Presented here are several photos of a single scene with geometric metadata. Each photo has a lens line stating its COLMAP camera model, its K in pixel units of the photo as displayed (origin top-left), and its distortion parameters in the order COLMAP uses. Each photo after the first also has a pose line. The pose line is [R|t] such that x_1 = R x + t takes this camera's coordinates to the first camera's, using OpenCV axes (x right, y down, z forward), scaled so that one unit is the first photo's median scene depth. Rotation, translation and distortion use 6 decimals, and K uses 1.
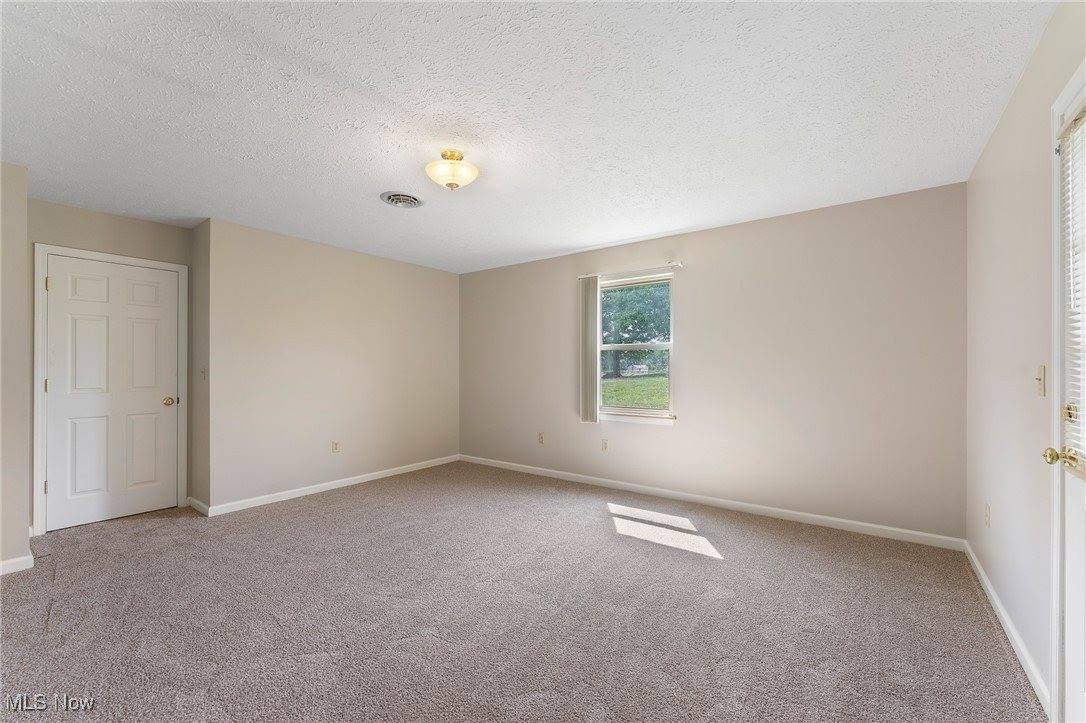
lens RADIAL K [[441.2, 0, 540.6], [0, 441.2, 368.7], [0, 0, 1]] dist [-0.000070, 0.000124]
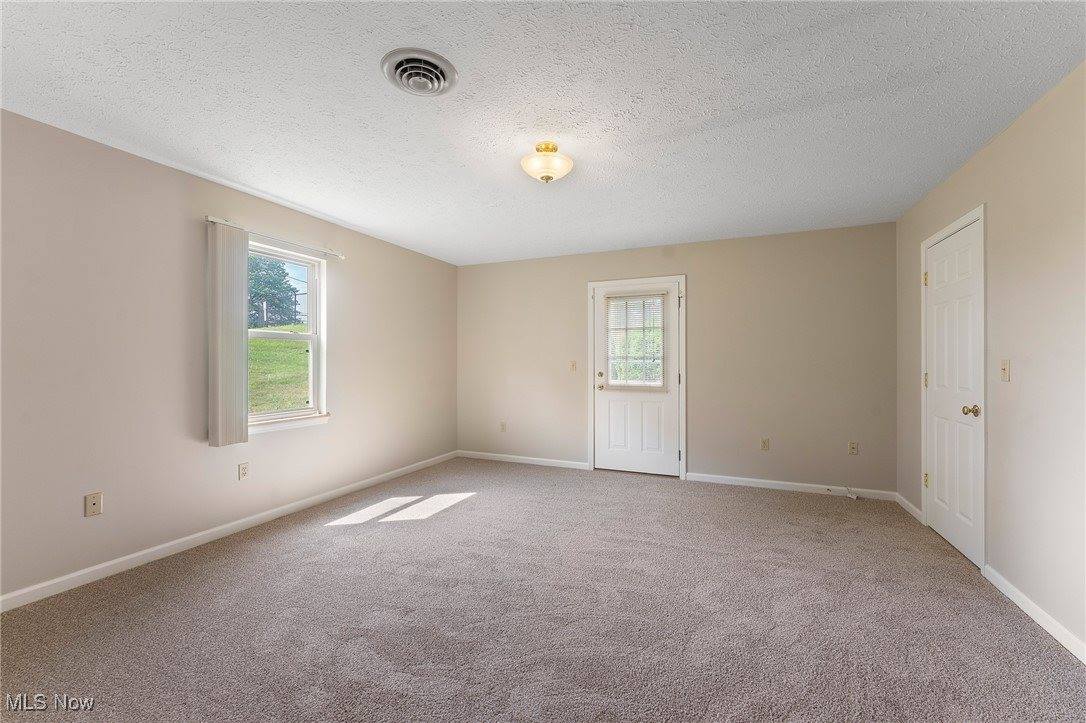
lens RADIAL K [[436.8, 0, 543.0], [0, 436.8, 361.5], [0, 0, 1]] dist [-0.000419, -0.000004]
pose [[-0.226994, -0.001733, 0.973895, -0.837544], [0.004632, 0.999985, 0.002859, -0.002807], [-0.973885, 0.005160, -0.226982, 0.894461]]
